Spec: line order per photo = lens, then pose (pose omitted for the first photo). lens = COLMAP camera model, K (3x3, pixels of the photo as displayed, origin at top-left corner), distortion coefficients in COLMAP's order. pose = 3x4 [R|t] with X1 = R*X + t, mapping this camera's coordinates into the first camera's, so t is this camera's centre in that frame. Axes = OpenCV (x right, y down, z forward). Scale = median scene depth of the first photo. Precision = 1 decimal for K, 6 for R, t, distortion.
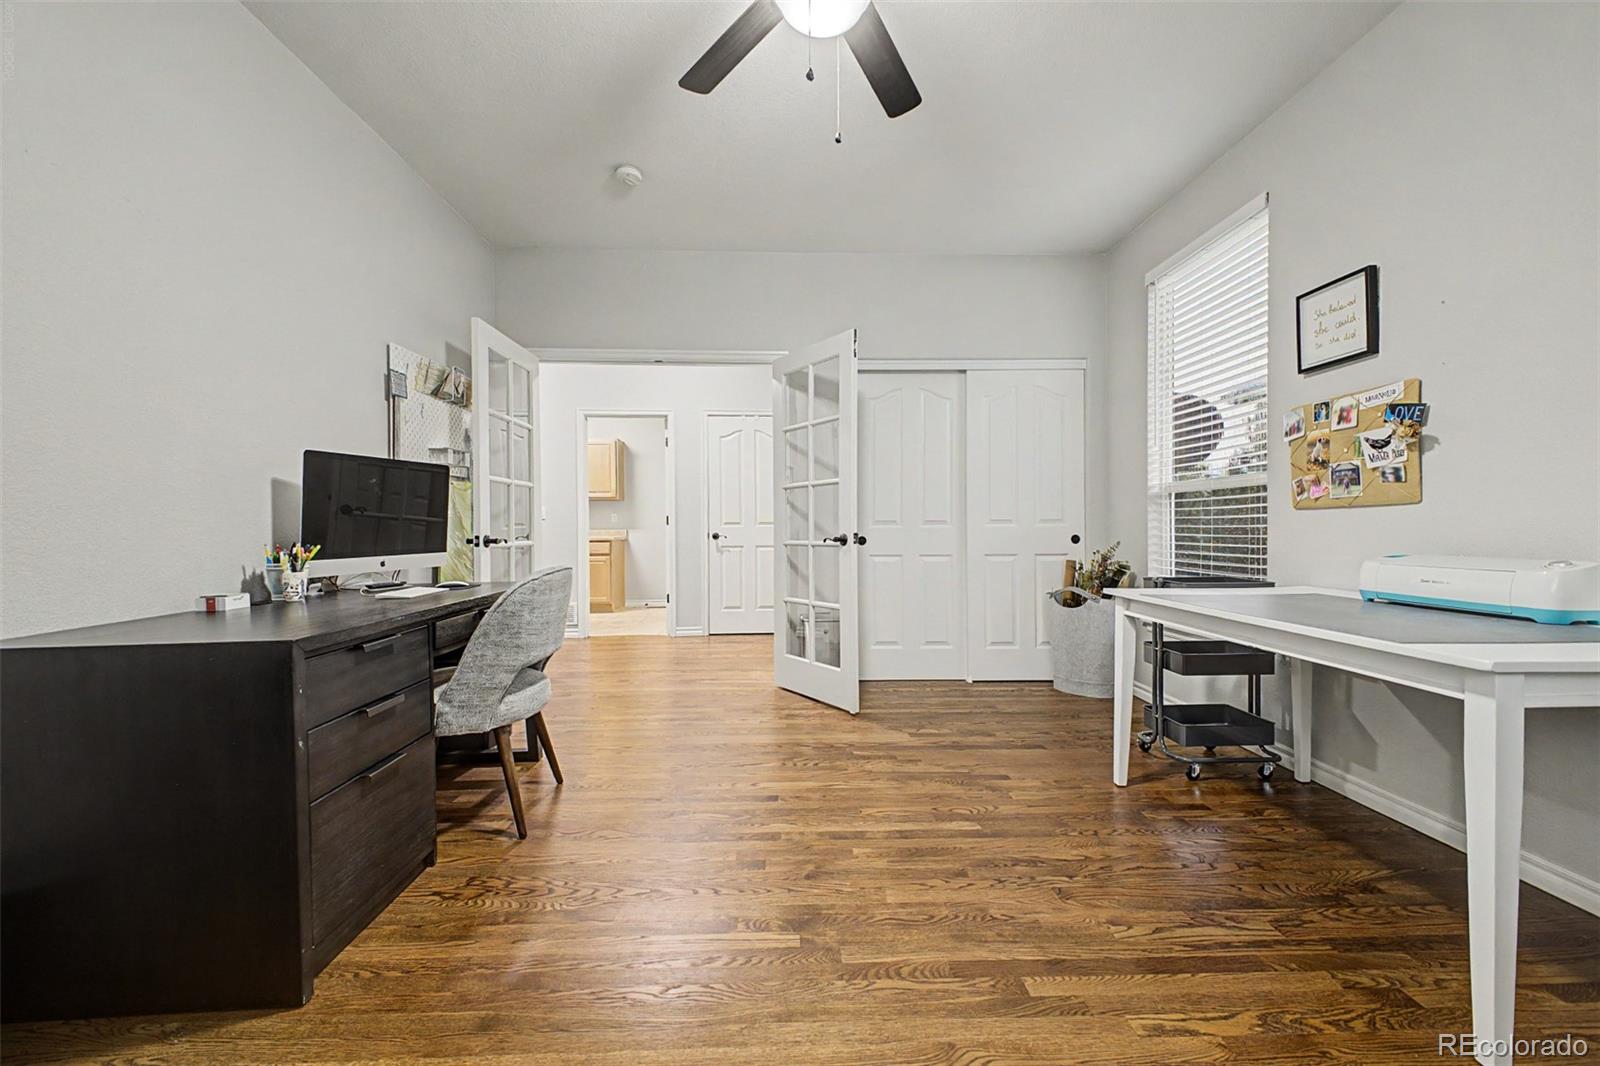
lens RADIAL K [[628.6, 0, 798.6], [0, 628.6, 528.7], [0, 0, 1]] dist [0.029020, -0.009956]
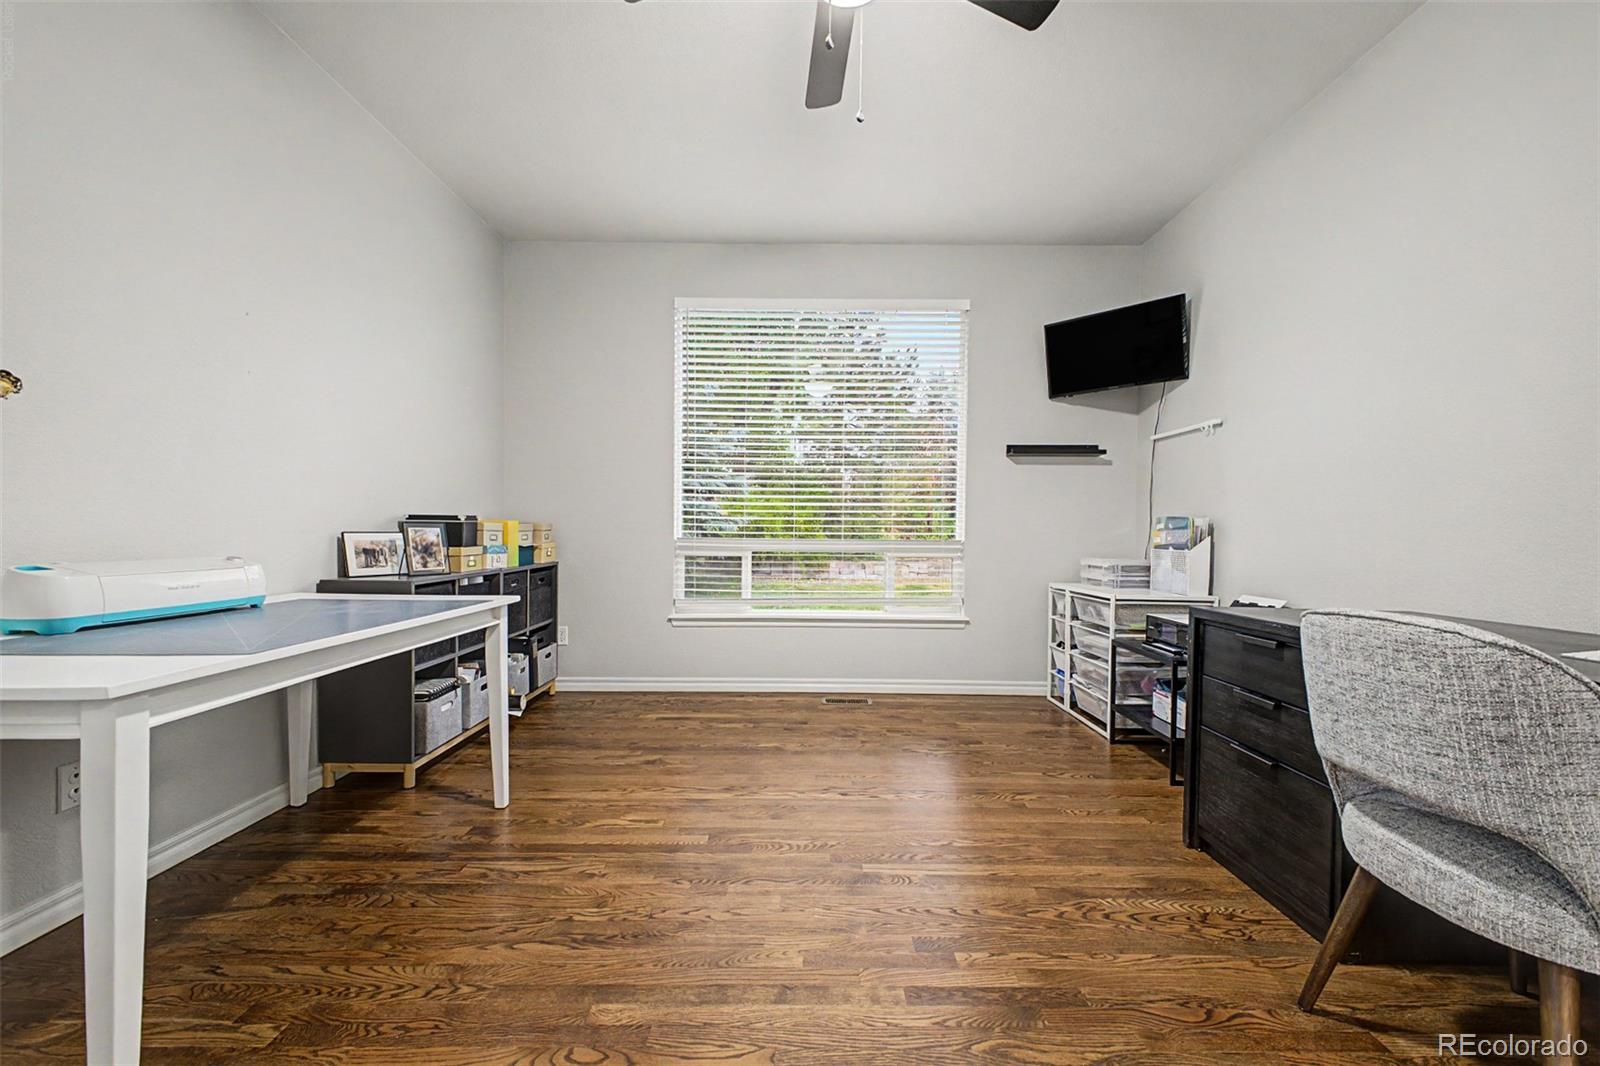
lens RADIAL K [[628.6, 0, 798.6], [0, 628.6, 528.7], [0, 0, 1]] dist [0.029020, -0.009956]
pose [[-0.999198, -0.004079, 0.039844, 0.072019], [-0.004073, 0.999992, 0.000211, -0.007020], [-0.039844, 0.000048, -0.999206, 1.996490]]
